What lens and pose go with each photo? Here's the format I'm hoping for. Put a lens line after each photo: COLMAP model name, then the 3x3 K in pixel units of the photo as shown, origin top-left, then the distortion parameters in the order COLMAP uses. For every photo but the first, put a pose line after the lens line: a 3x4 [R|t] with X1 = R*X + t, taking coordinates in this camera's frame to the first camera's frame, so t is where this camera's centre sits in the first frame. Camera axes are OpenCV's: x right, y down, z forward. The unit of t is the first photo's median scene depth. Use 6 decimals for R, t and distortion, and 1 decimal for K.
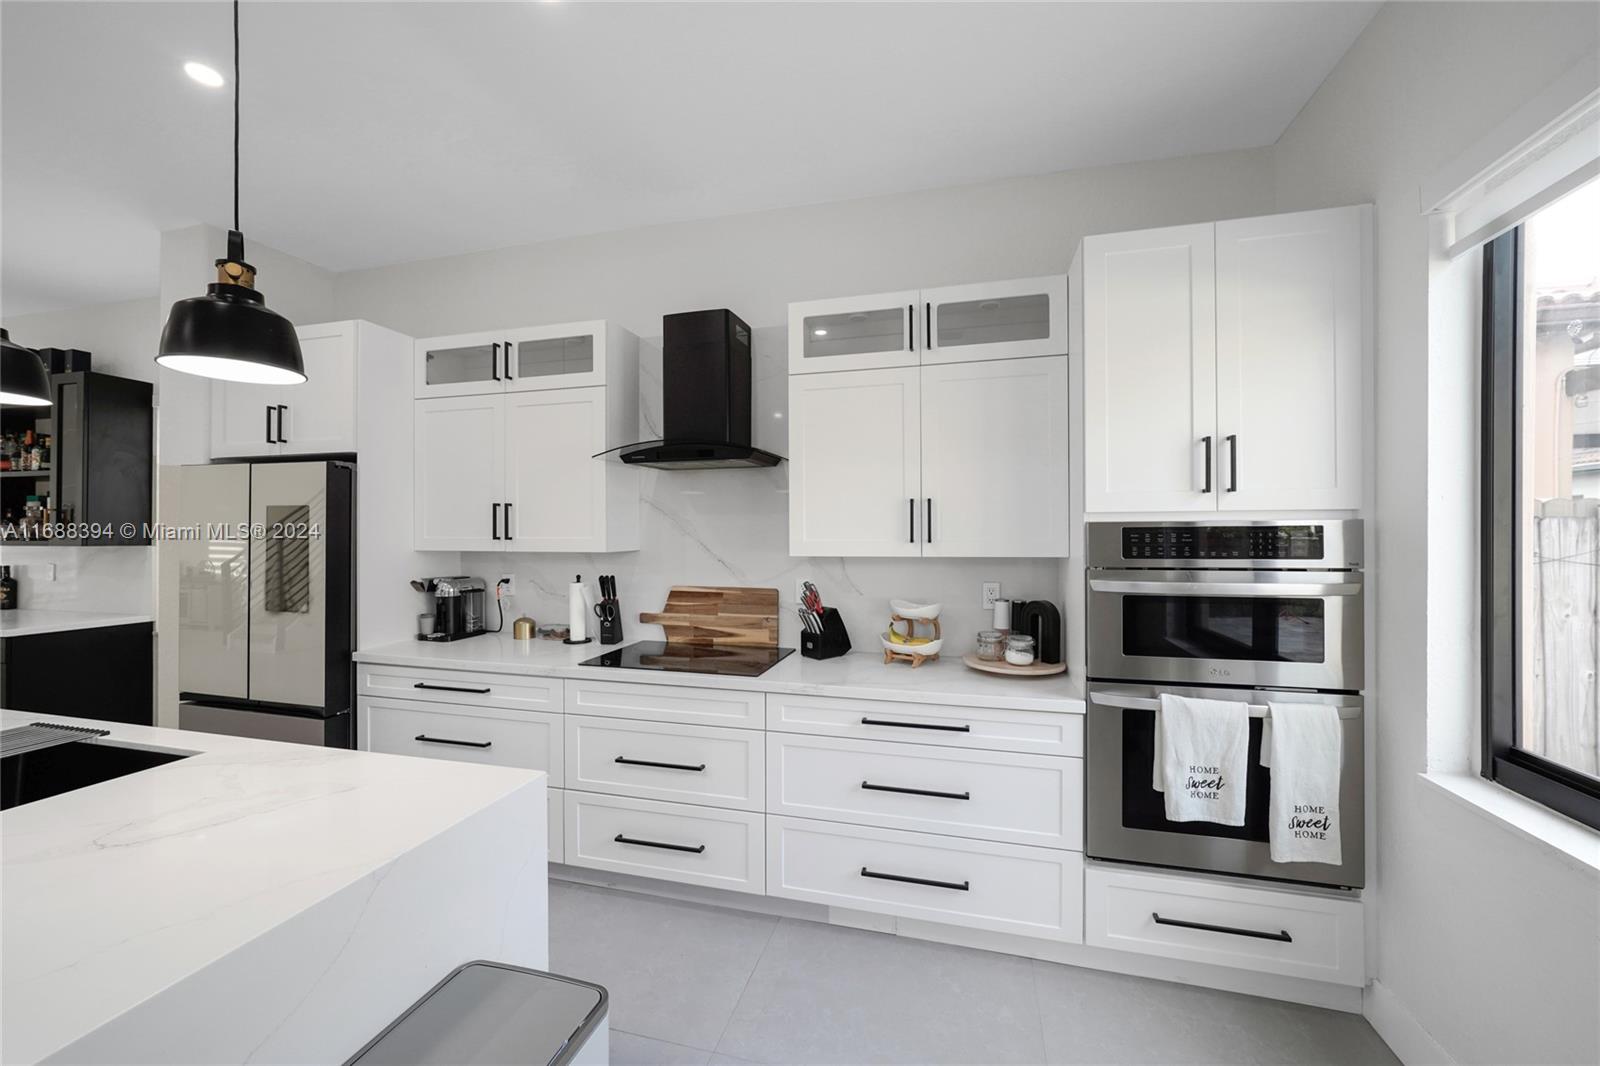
lens RADIAL K [[655.1, 0, 799.3], [0, 655.1, 528.9], [0, 0, 1]] dist [-0.001781, 0.003688]
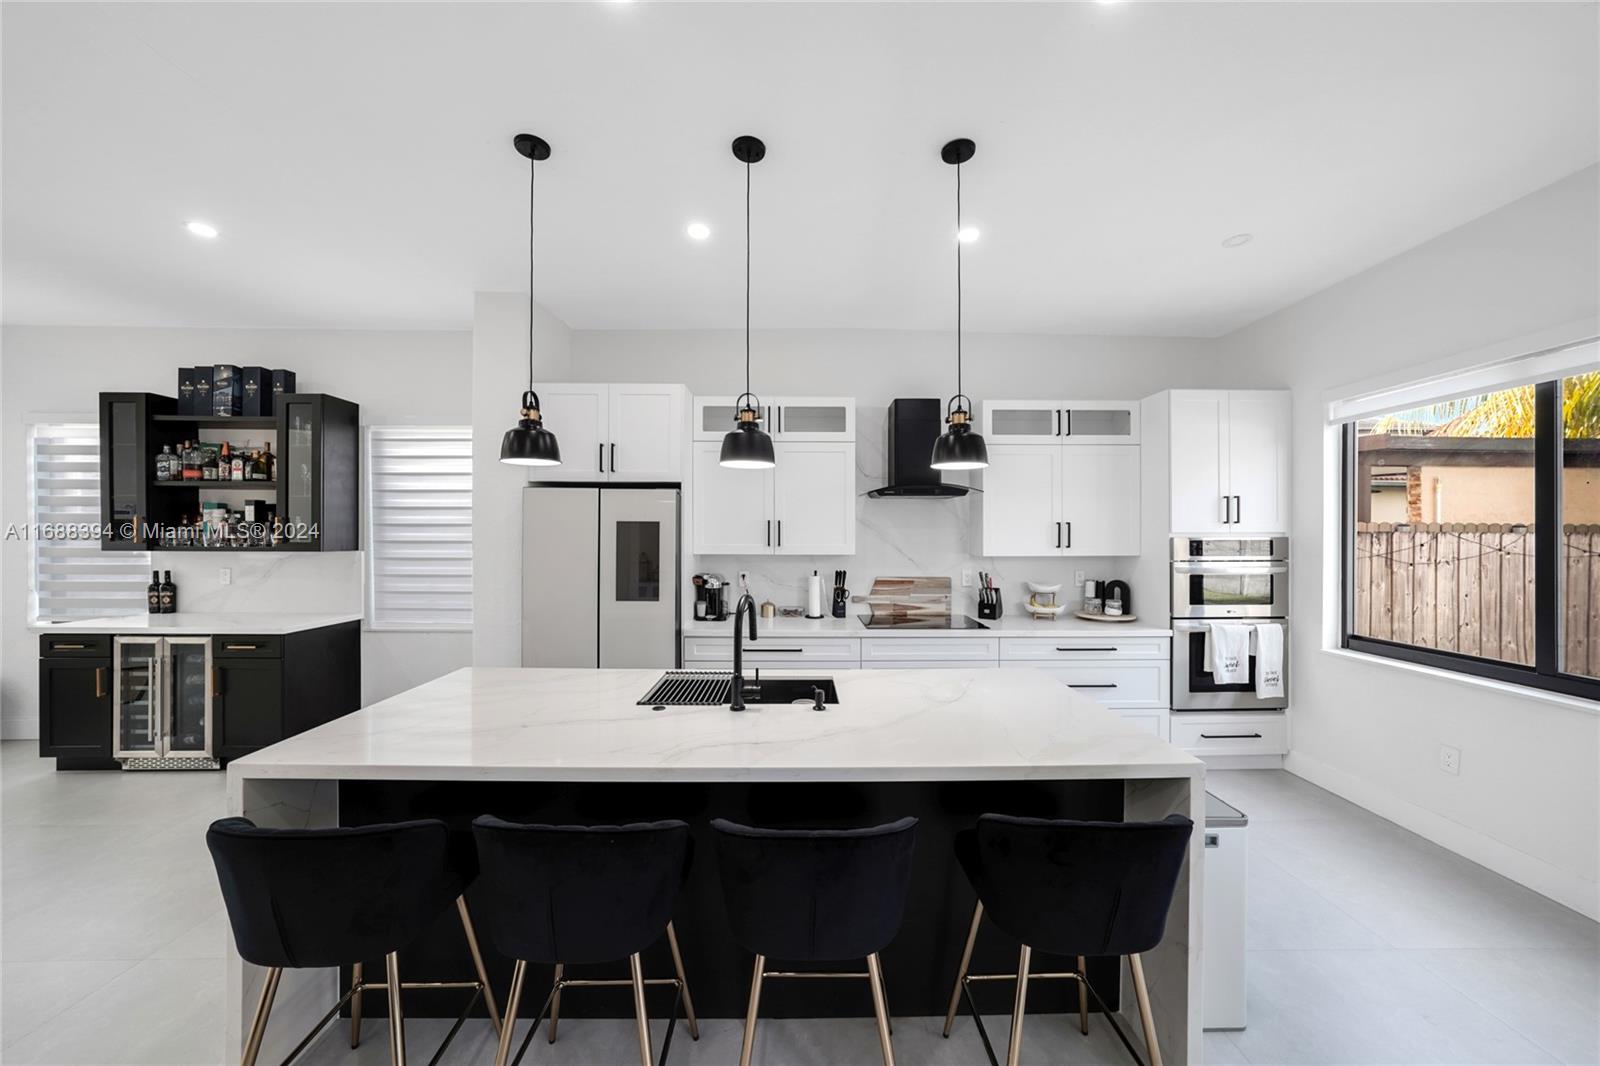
lens RADIAL K [[556.8, 0, 811.5], [0, 556.8, 534.7], [0, 0, 1]] dist [-0.007402, 0.001450]
pose [[0.953837, 0.005338, 0.300278, -0.849201], [-0.005436, 0.999985, -0.000508, -0.009148], [-0.300277, -0.001148, 0.953851, -0.192675]]
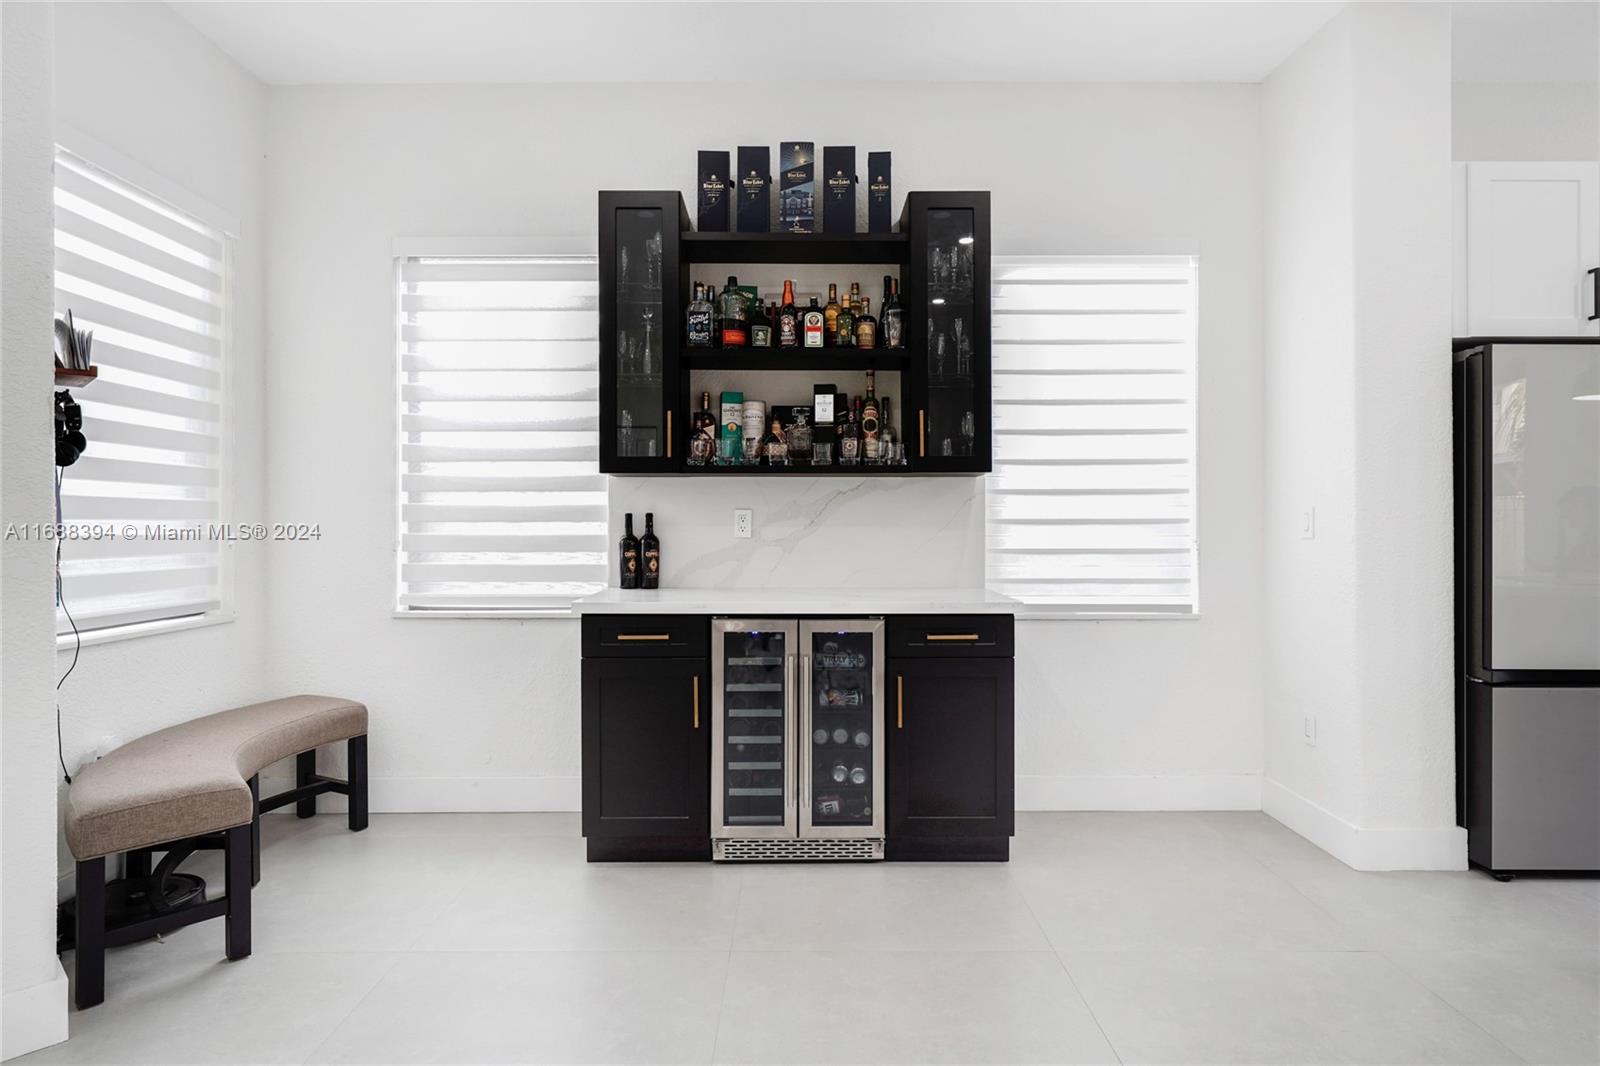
lens RADIAL K [[882.6, 0, 803.8], [0, 882.6, 517.9], [0, 0, 1]] dist [-0.006297, 0.000581]
pose [[0.956971, 0.001463, 0.290179, -2.193777], [-0.000250, 0.999991, -0.004215, 0.106725], [-0.290183, 0.003961, 0.956963, 0.382310]]
